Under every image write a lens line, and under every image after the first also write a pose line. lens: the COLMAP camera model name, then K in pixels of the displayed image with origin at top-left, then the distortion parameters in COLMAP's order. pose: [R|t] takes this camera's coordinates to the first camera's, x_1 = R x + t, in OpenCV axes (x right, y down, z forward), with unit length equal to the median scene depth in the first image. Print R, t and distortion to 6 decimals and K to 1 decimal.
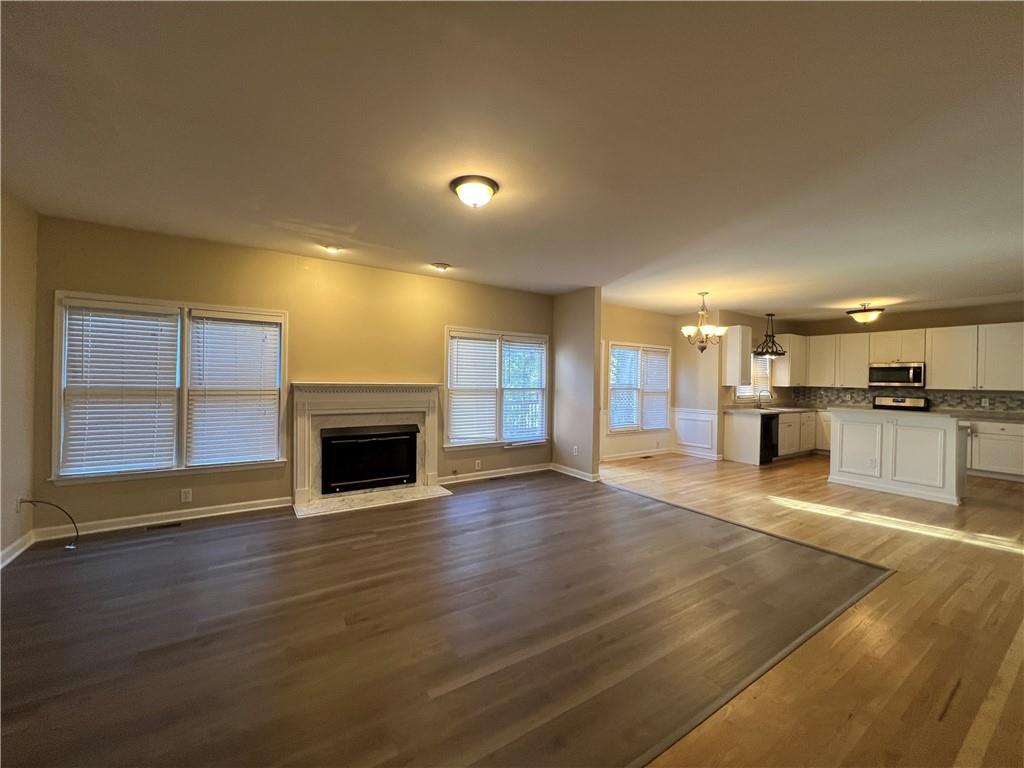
lens RADIAL K [[409.5, 0, 508.4], [0, 409.5, 380.5], [0, 0, 1]] dist [-0.001083, 0.000432]
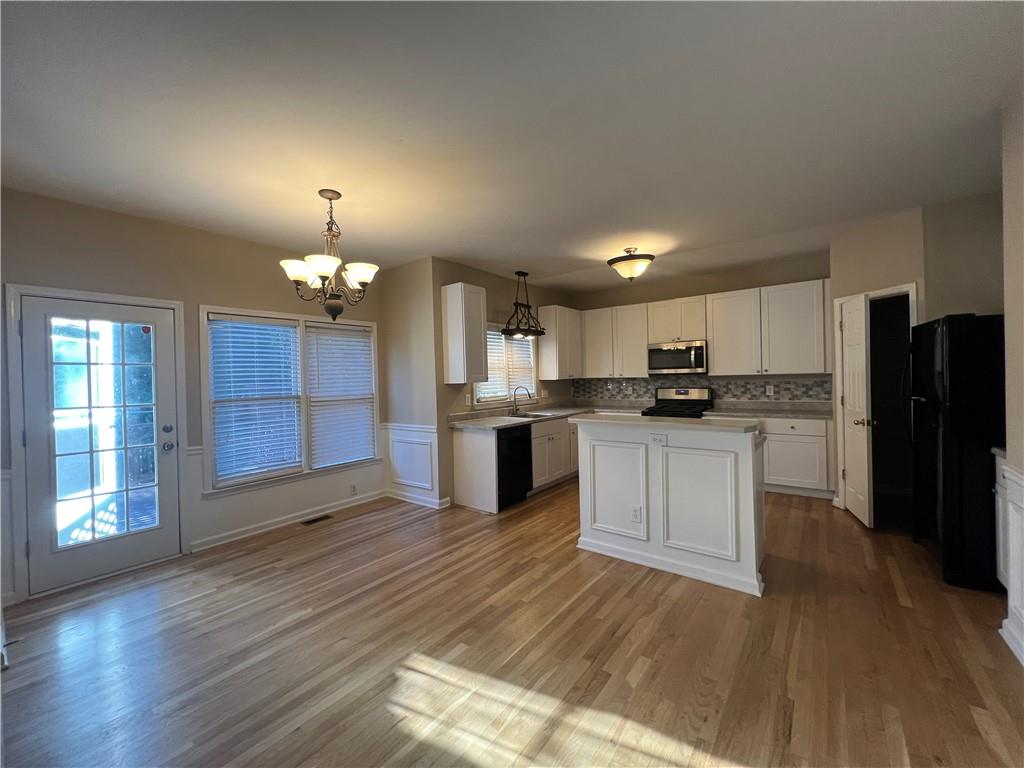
lens RADIAL K [[409.5, 0, 508.4], [0, 409.5, 380.5], [0, 0, 1]] dist [-0.001083, 0.000432]
pose [[0.944002, -0.044493, 0.326927, 0.416334], [0.043035, 0.999005, 0.011695, 0.004508], [-0.327122, 0.003029, 0.944977, 0.400428]]
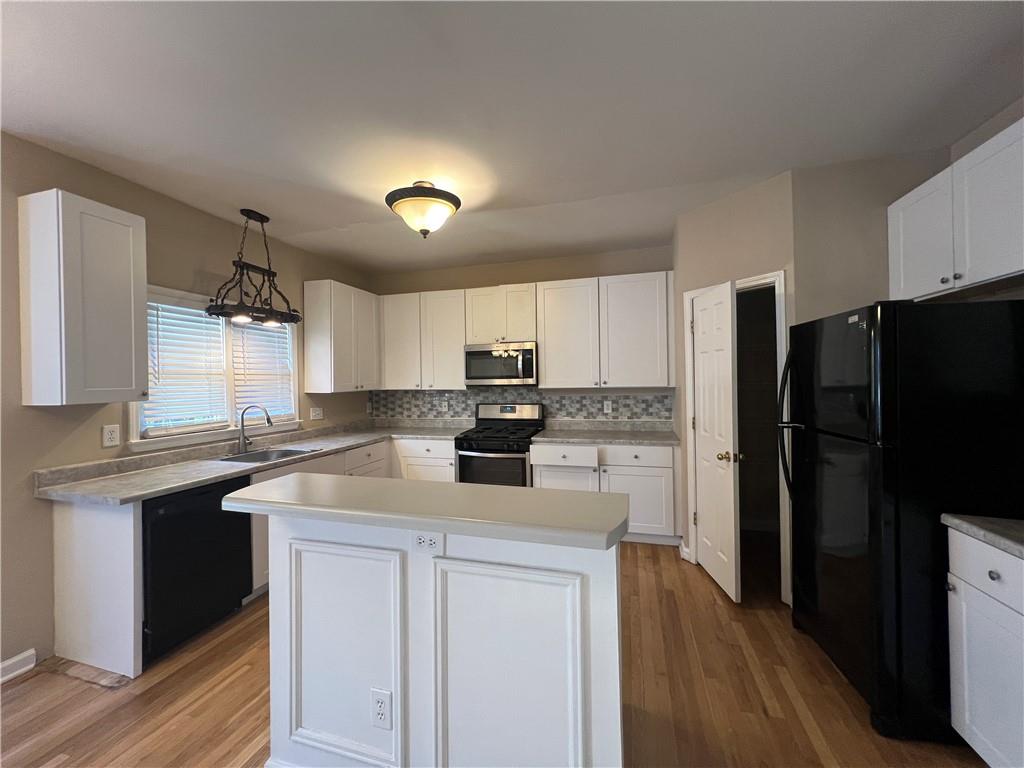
lens RADIAL K [[409.5, 0, 508.4], [0, 409.5, 380.5], [0, 0, 1]] dist [-0.001083, 0.000432]
pose [[0.762449, -0.029439, 0.646378, 0.598582], [0.031487, 0.999469, 0.008380, 0.003175], [-0.646282, 0.013963, 0.762971, 0.573418]]
